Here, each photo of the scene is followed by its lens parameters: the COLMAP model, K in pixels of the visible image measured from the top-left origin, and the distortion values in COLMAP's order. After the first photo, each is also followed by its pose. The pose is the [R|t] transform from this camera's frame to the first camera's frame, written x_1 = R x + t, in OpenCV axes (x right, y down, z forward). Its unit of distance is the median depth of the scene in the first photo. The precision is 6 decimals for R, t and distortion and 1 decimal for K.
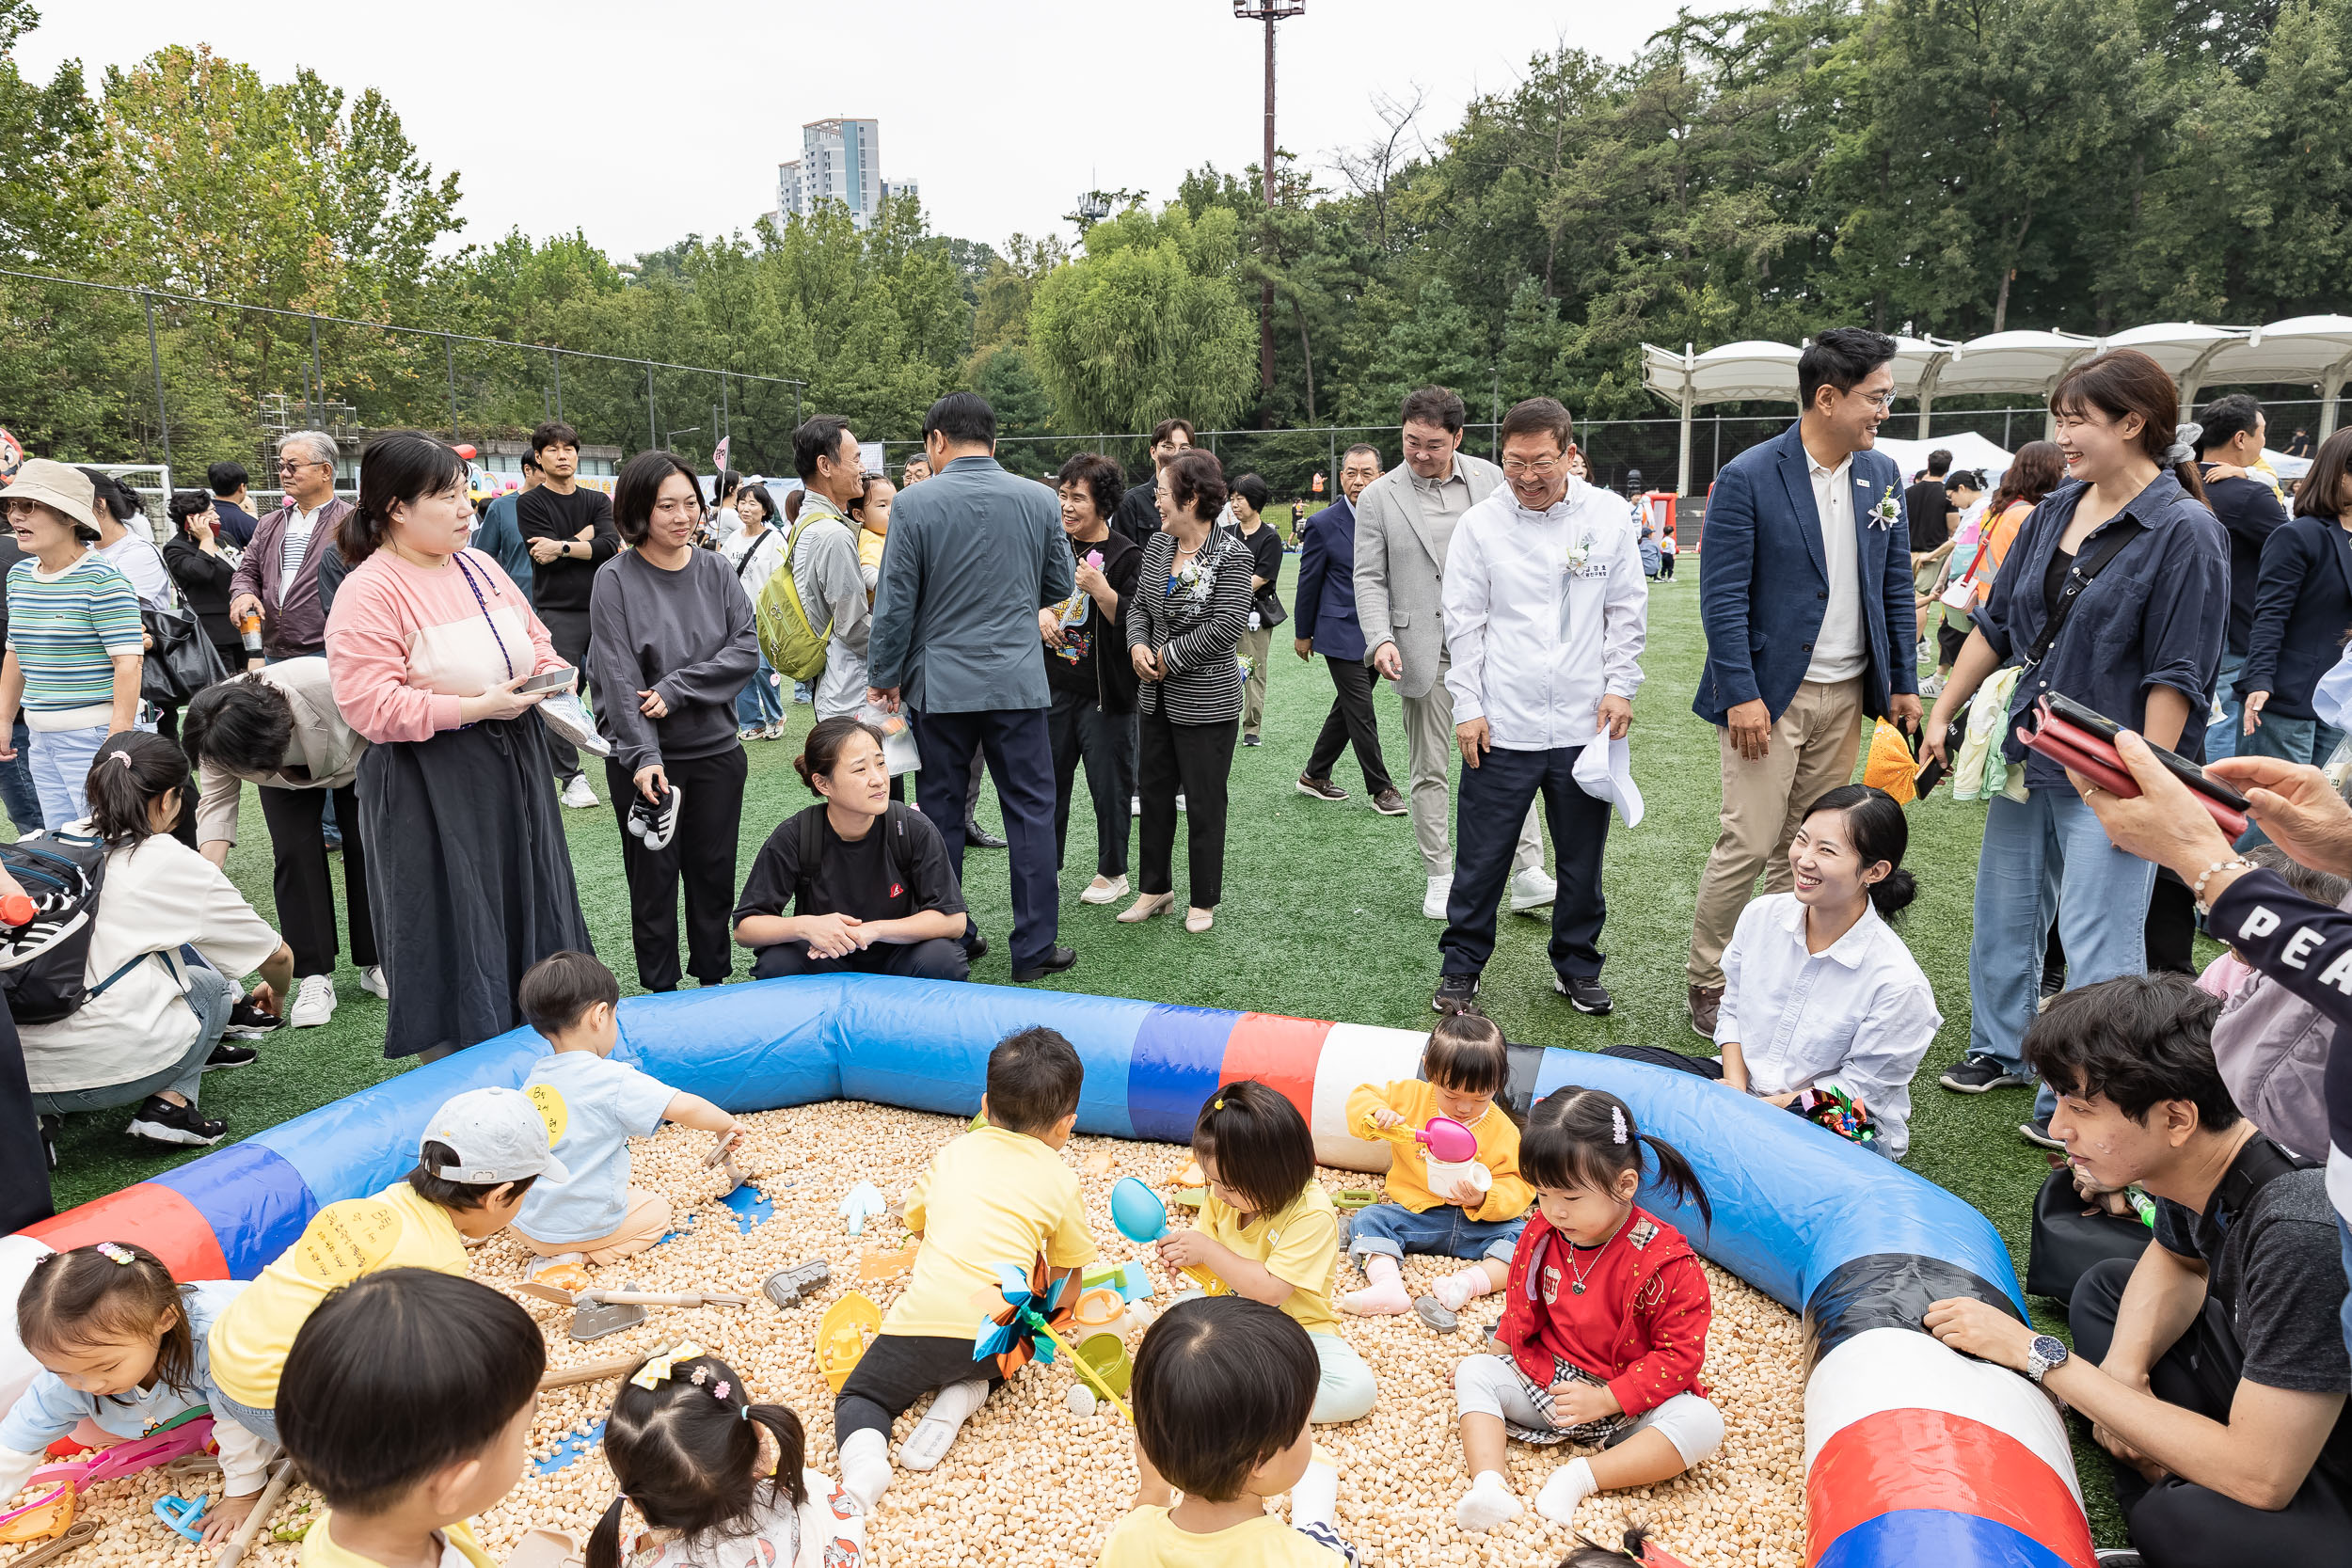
lens RADIAL K [[1583.4, 0, 1178.8], [0, 1583.4, 833.6], [0, 0, 1]] dist [-0.033503, 0.038778]
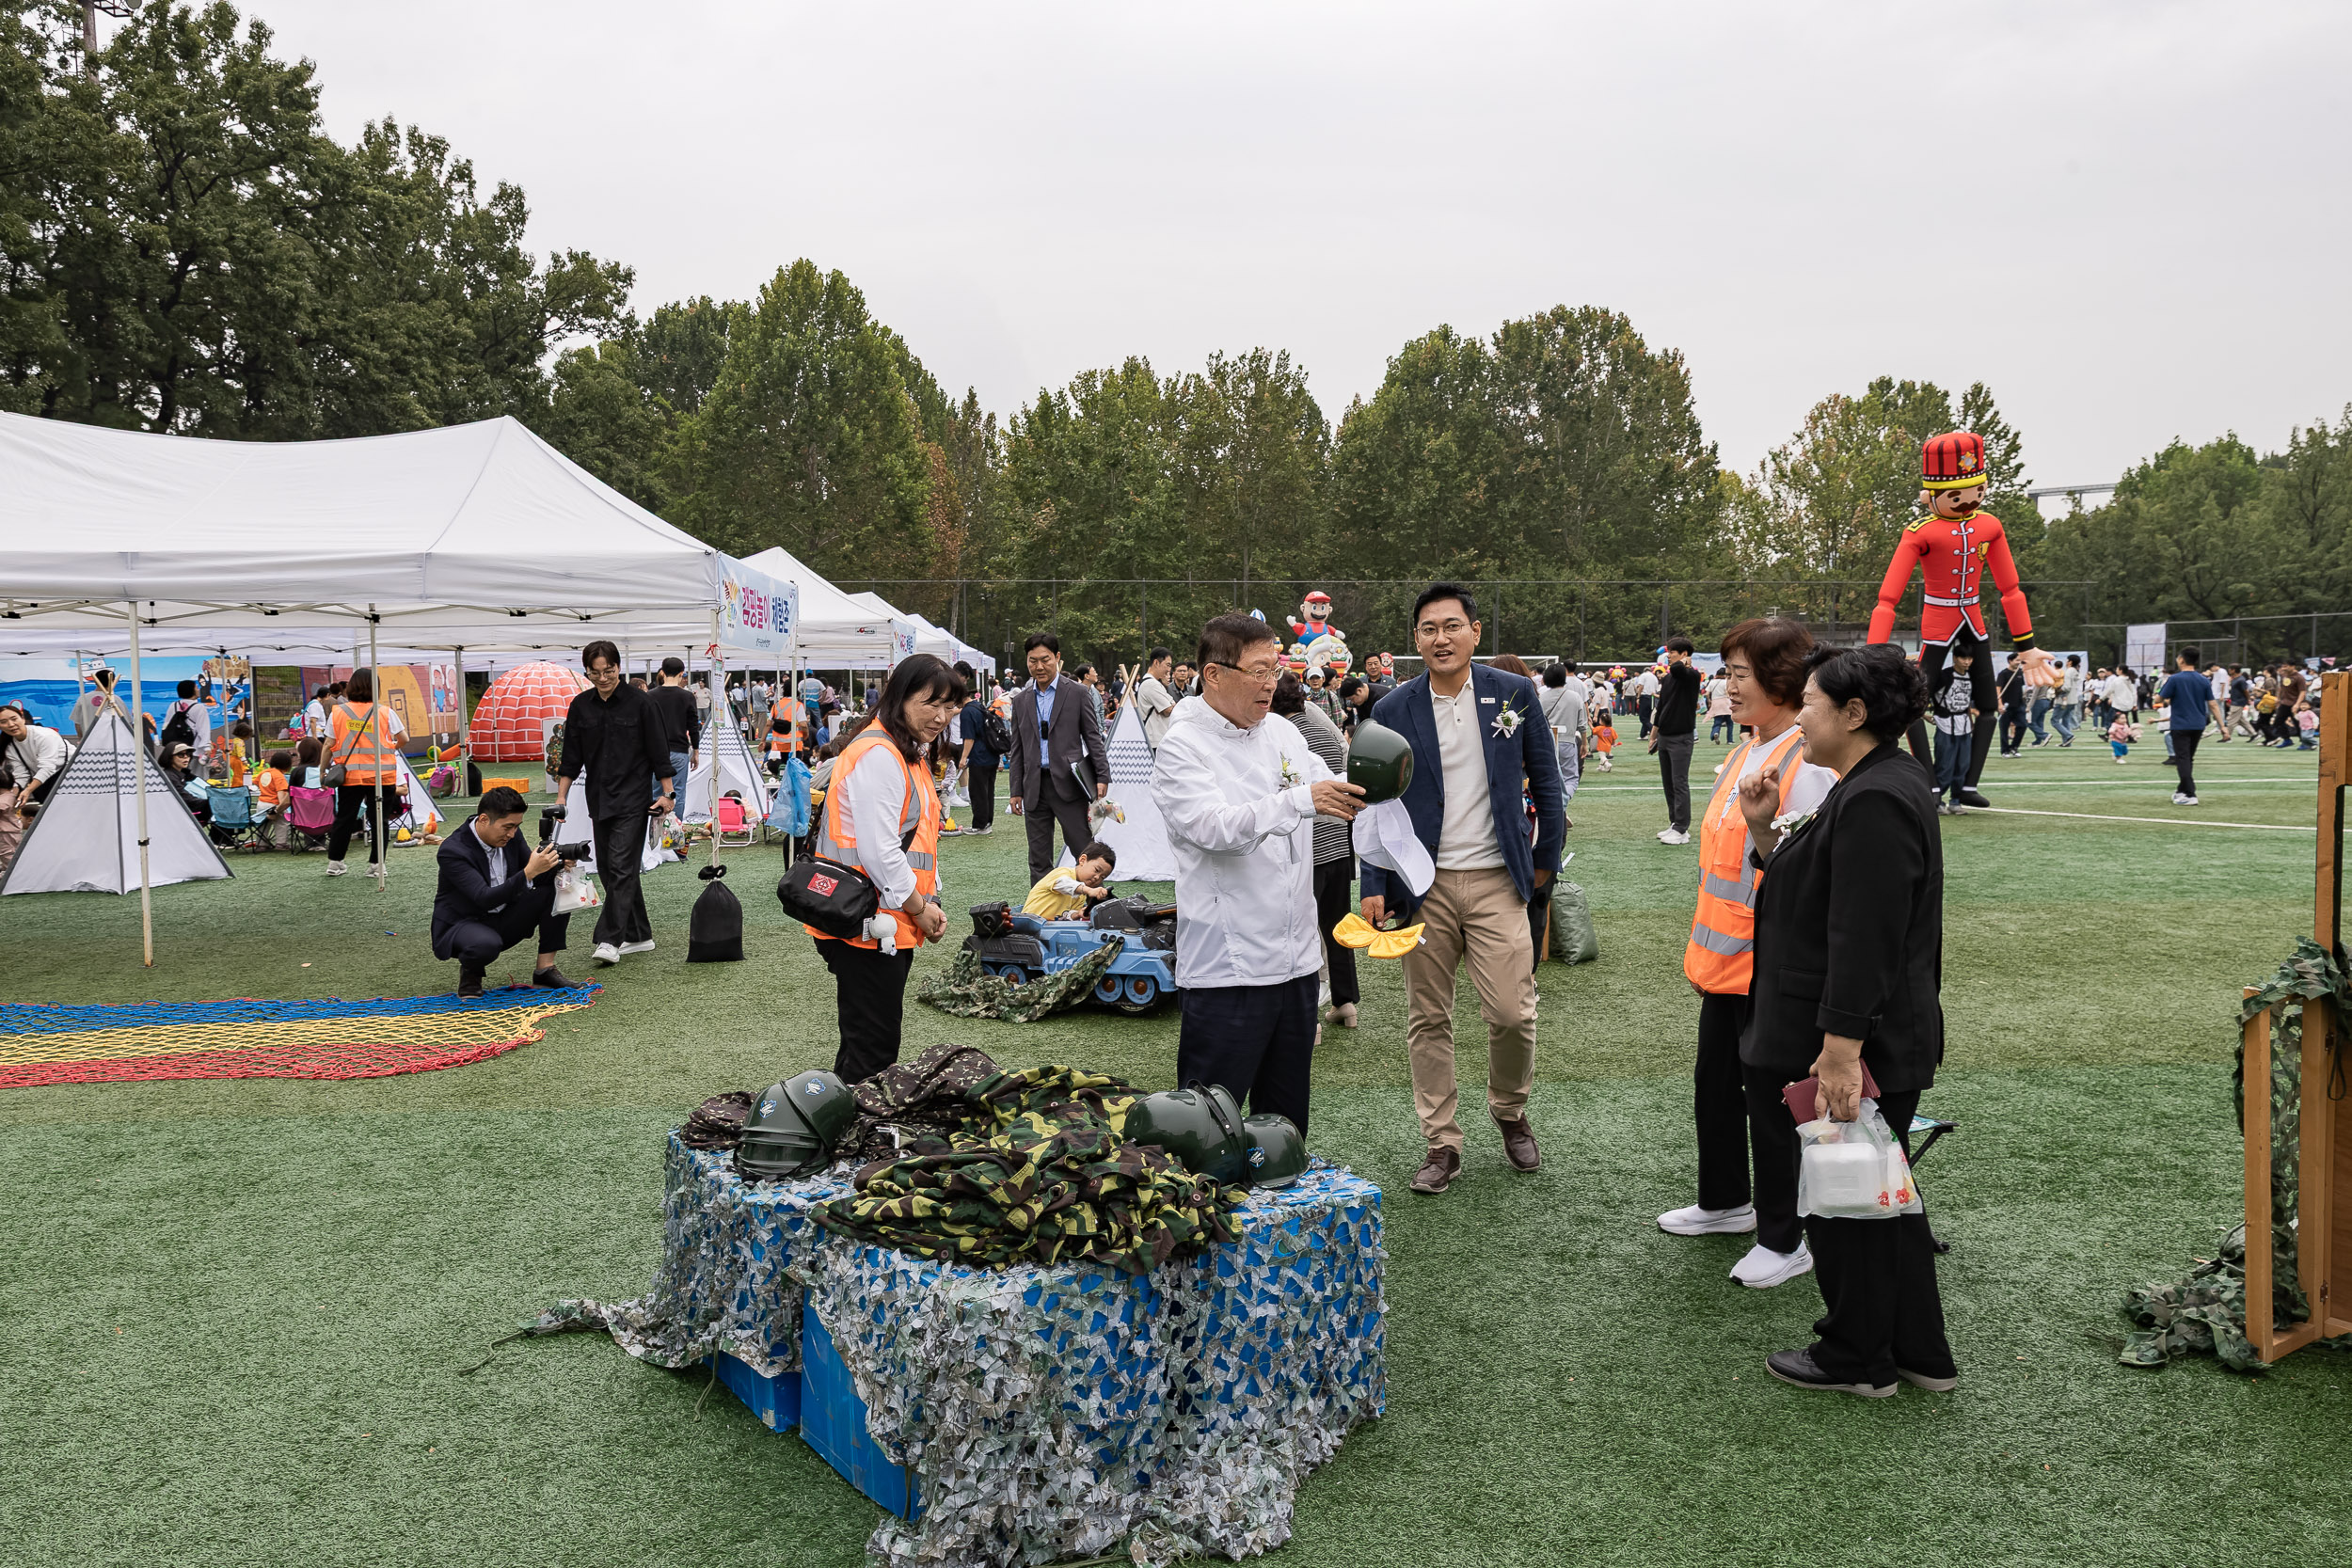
lens RADIAL K [[1583.4, 0, 1158.0], [0, 1583.4, 806.2], [0, 0, 1]] dist [-0.033503, 0.038778]
pose [[0.366312, 0.086343, -0.926478, 0.789832], [-0.185073, 0.982553, 0.018394, 0.031272], [0.911901, 0.164728, 0.375900, -0.229809]]
